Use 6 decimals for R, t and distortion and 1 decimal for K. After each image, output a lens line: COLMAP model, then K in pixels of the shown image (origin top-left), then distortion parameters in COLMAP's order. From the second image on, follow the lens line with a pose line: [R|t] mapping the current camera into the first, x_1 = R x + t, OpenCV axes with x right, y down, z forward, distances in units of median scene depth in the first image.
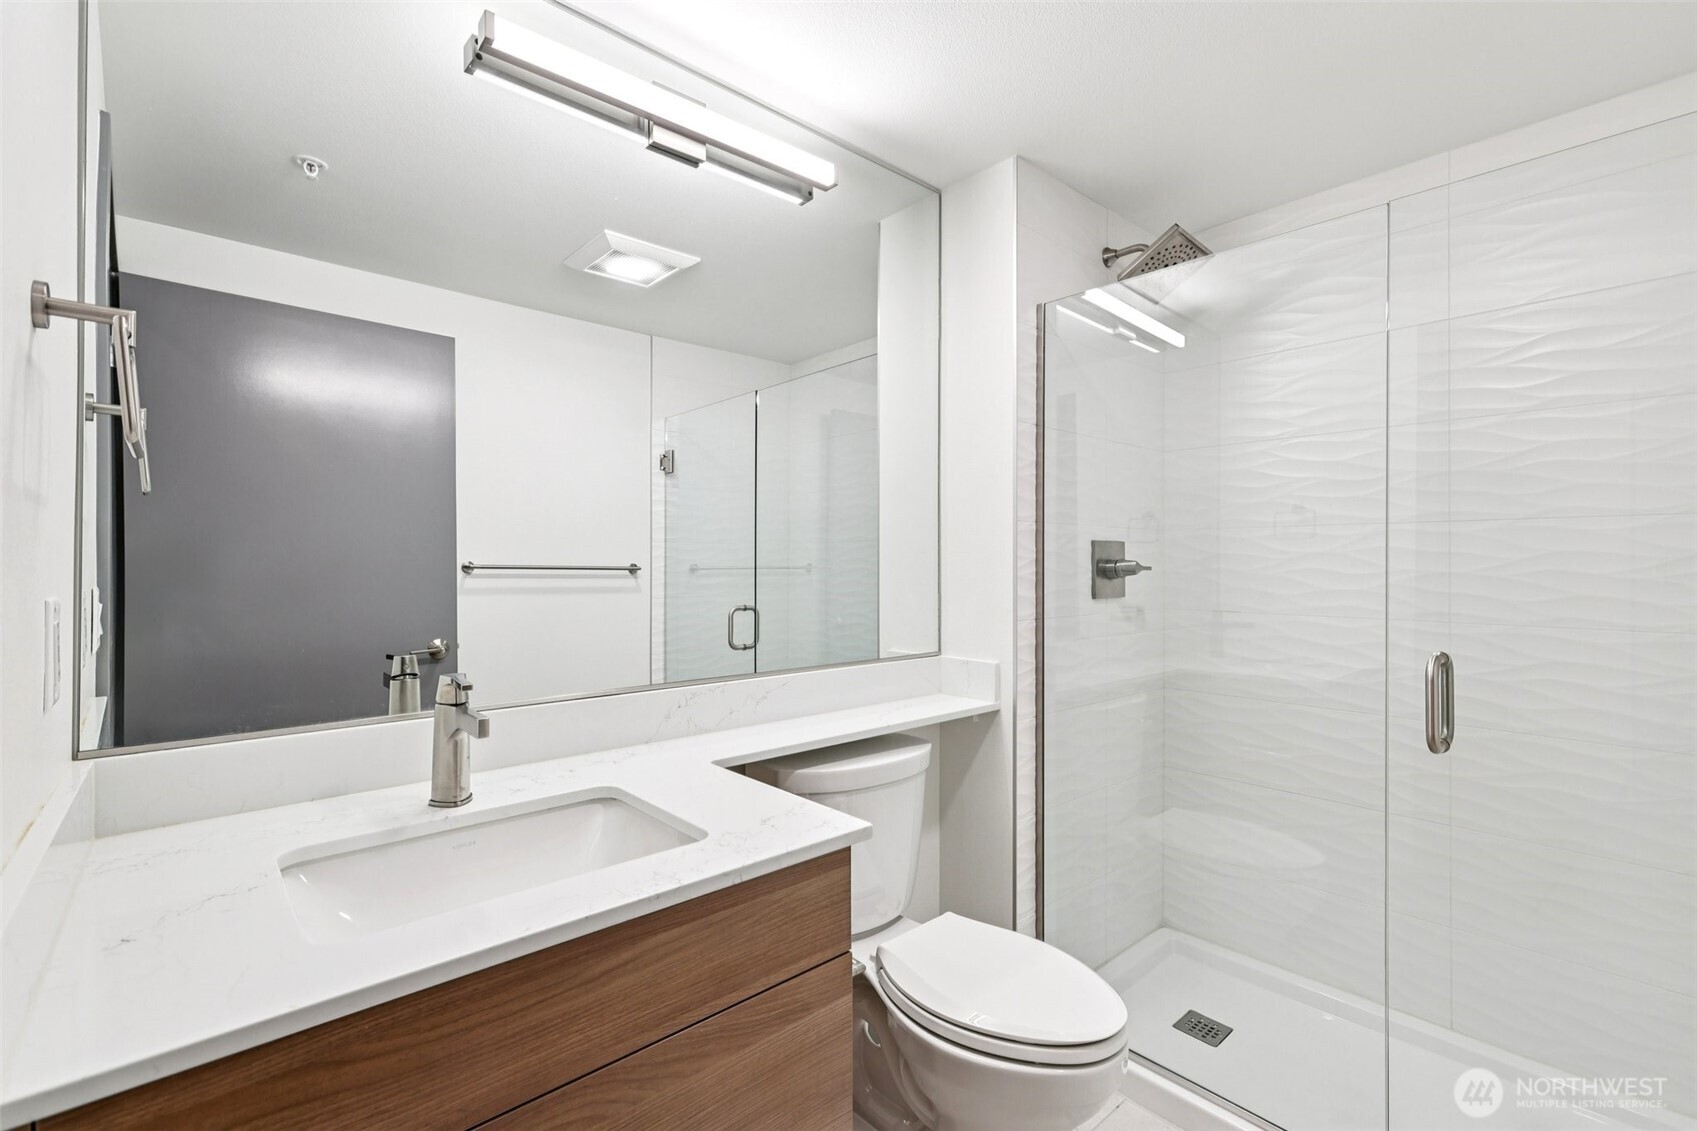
lens RADIAL K [[758.5, 0, 850.4], [0, 758.5, 565.8], [0, 0, 1]] dist [-0.008022, 0.003411]
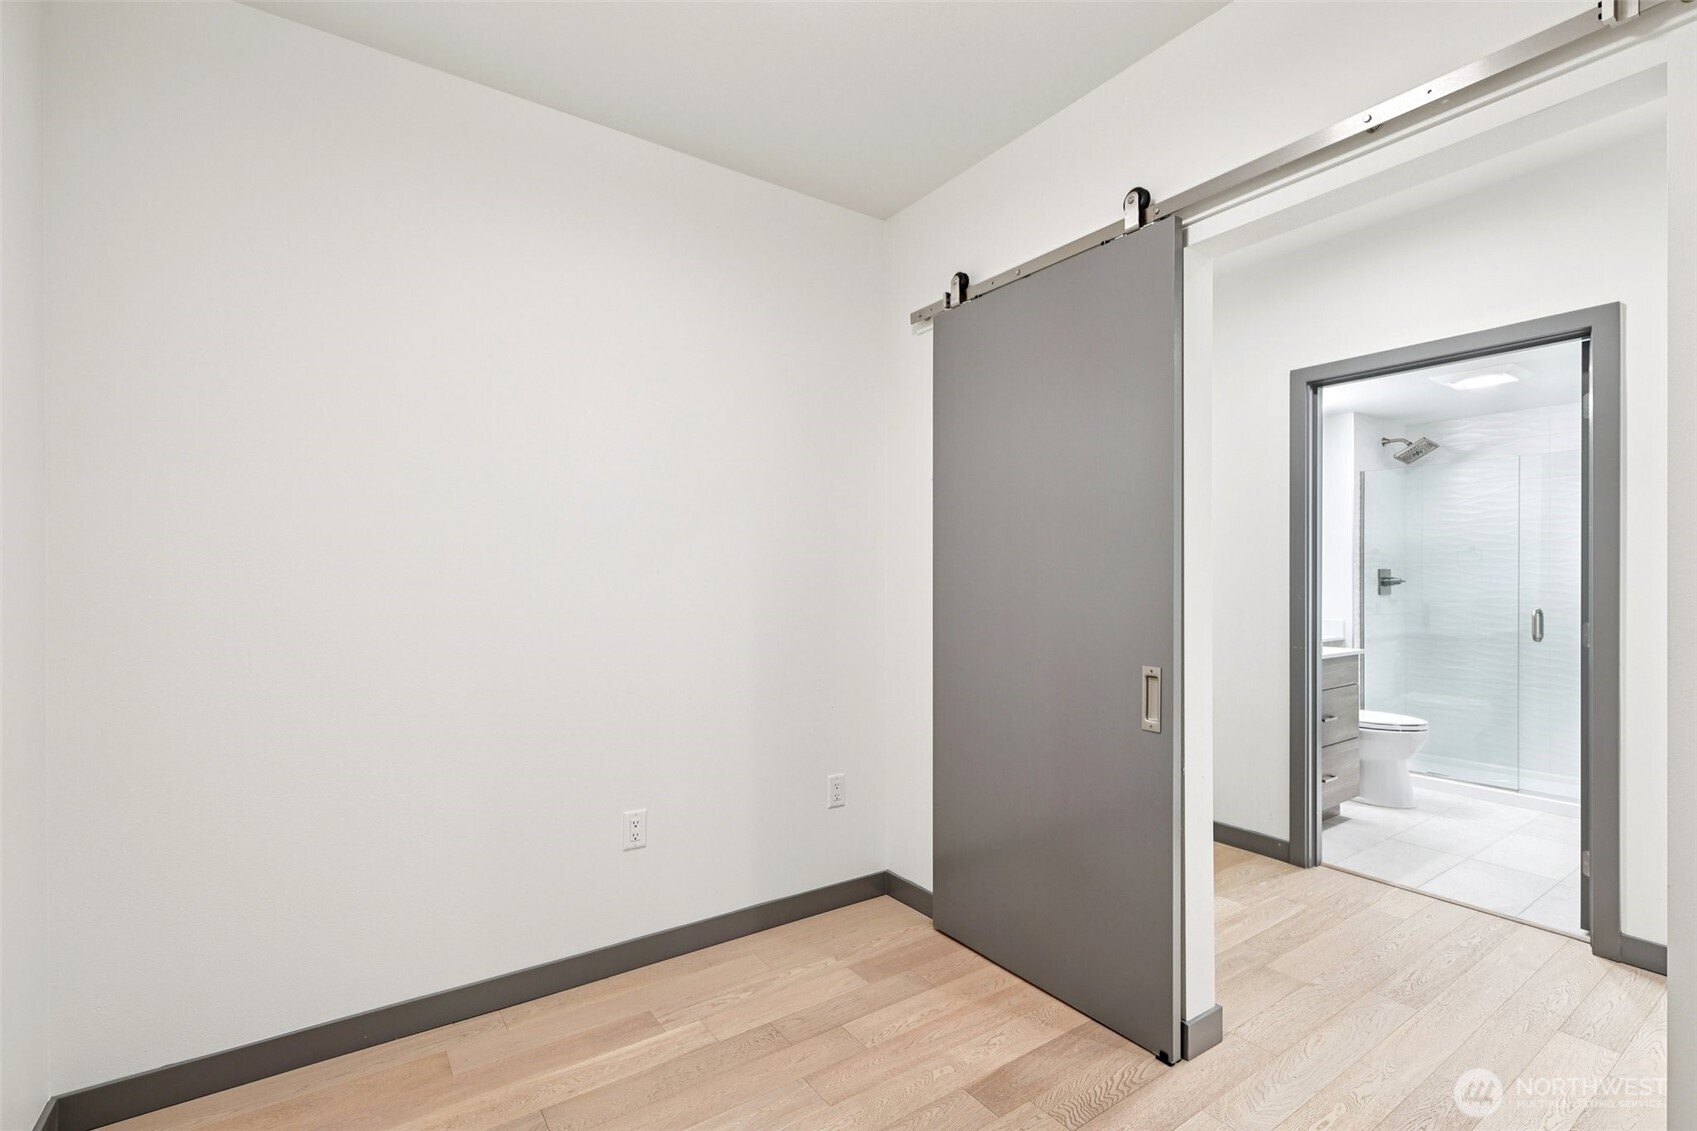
lens RADIAL K [[758.5, 0, 845.5], [0, 758.5, 575.6], [0, 0, 1]] dist [-0.008022, 0.003411]
pose [[0.989997, -0.003009, -0.141054, -1.027425], [0.001854, 0.999964, -0.008323, 0.001998], [0.141074, 0.007978, 0.989967, -1.595200]]
